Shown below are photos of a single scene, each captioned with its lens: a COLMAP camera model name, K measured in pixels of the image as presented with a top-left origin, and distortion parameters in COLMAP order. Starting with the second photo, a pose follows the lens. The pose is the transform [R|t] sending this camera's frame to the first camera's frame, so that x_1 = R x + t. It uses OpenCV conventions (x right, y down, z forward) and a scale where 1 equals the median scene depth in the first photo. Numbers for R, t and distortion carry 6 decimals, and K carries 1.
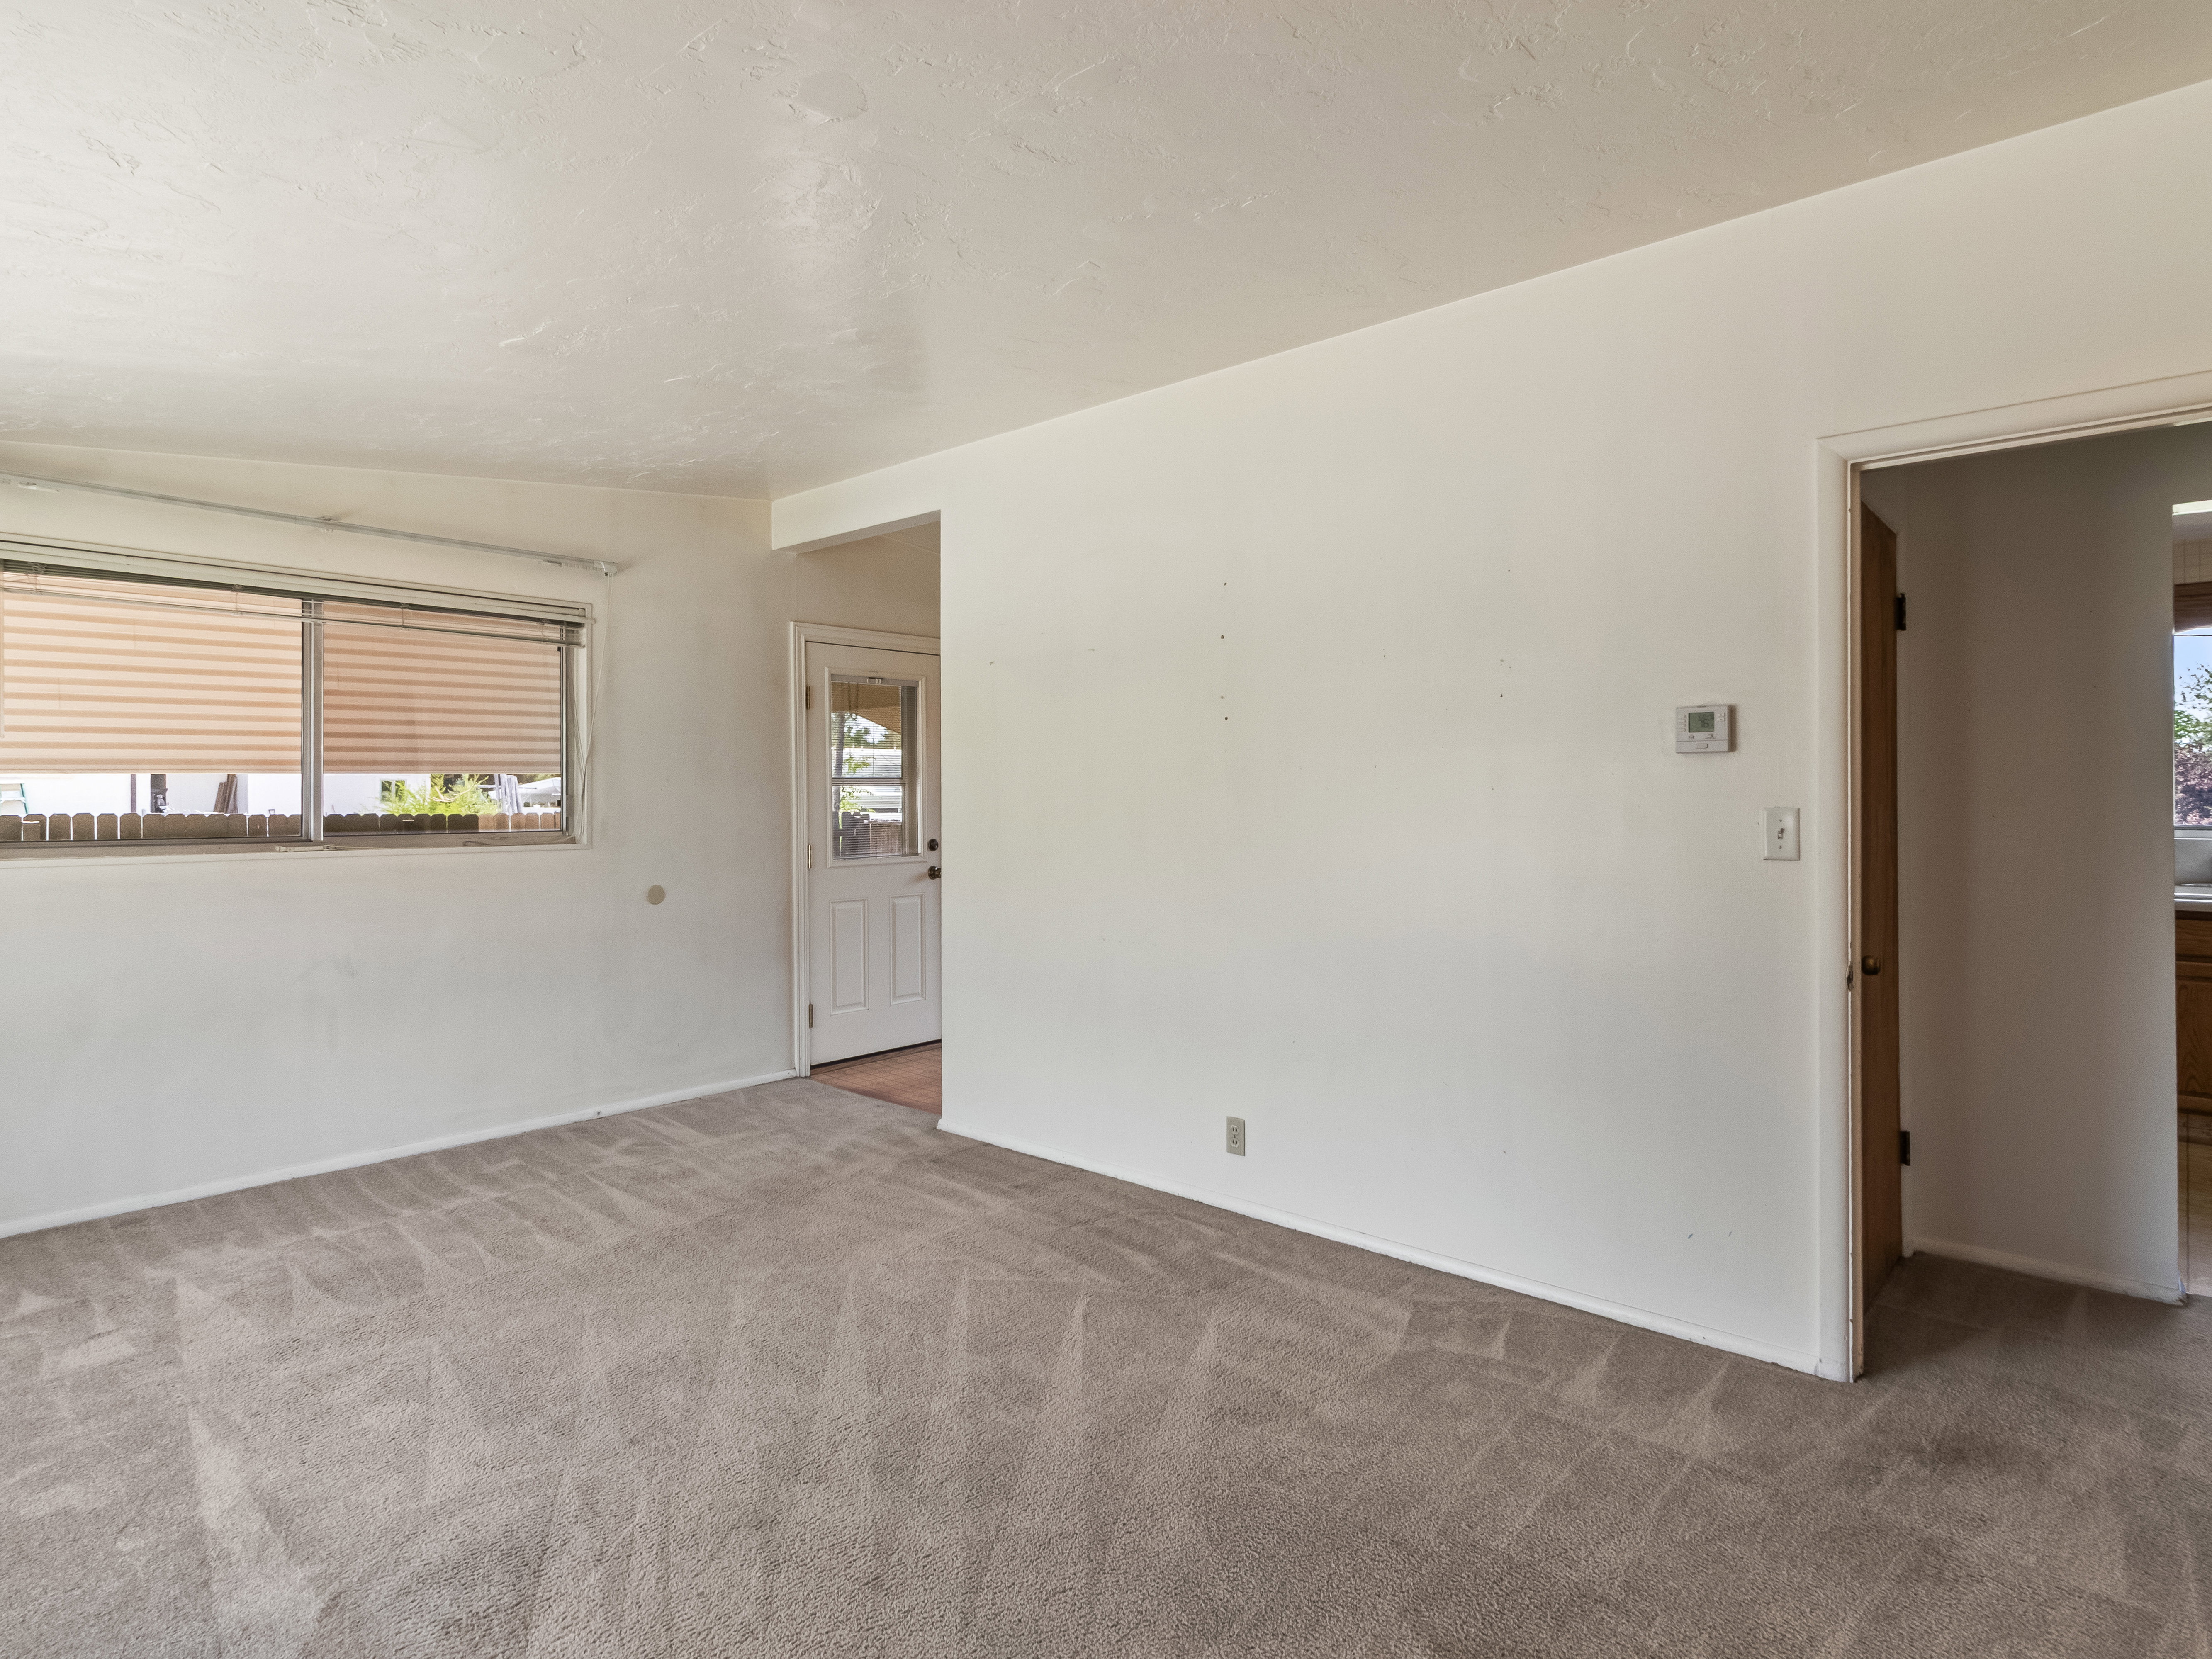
lens RADIAL K [[1163.6, 0, 1106.0], [0, 1163.6, 811.1], [0, 0, 1]] dist [0.000715, 0.001573]
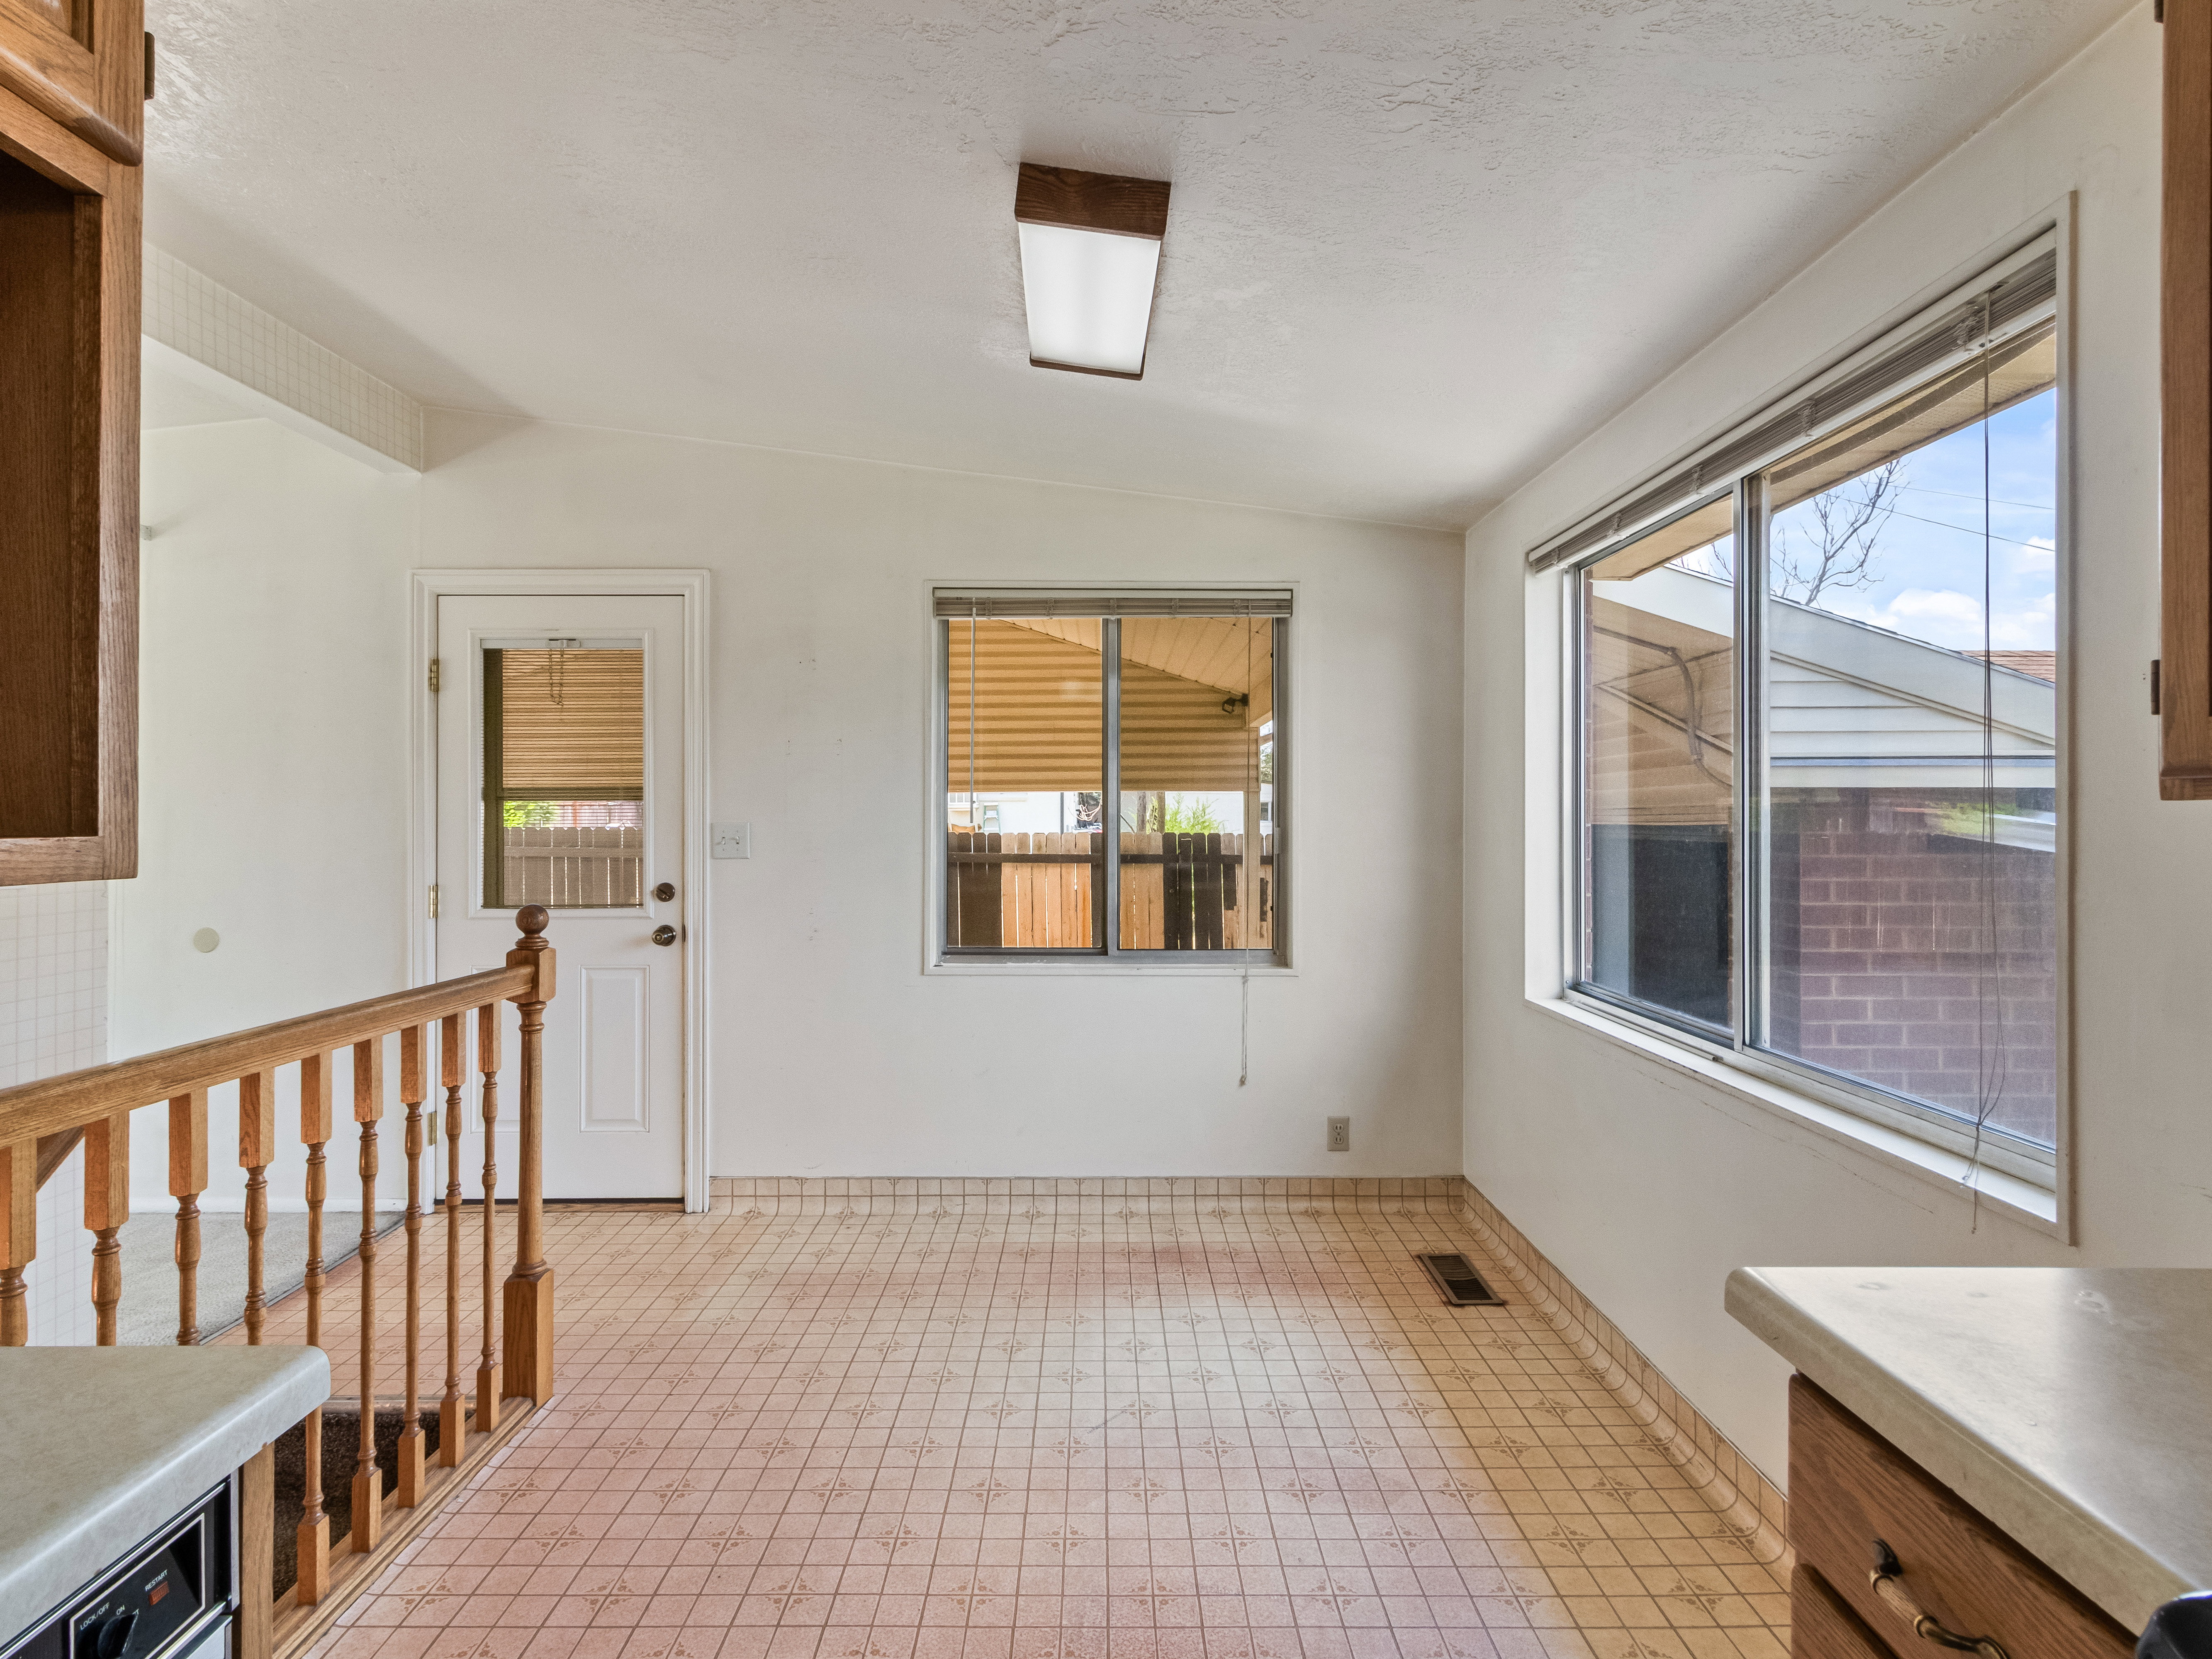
lens RADIAL K [[1163.6, 0, 1100.2], [0, 1163.6, 816.3], [0, 0, 1]] dist [0.000715, 0.001573]
pose [[0.678350, 0.003169, -0.734732, 0.483836], [-0.012589, 0.999894, -0.007310, -0.010736], [0.734631, 0.014208, 0.678318, 0.741242]]
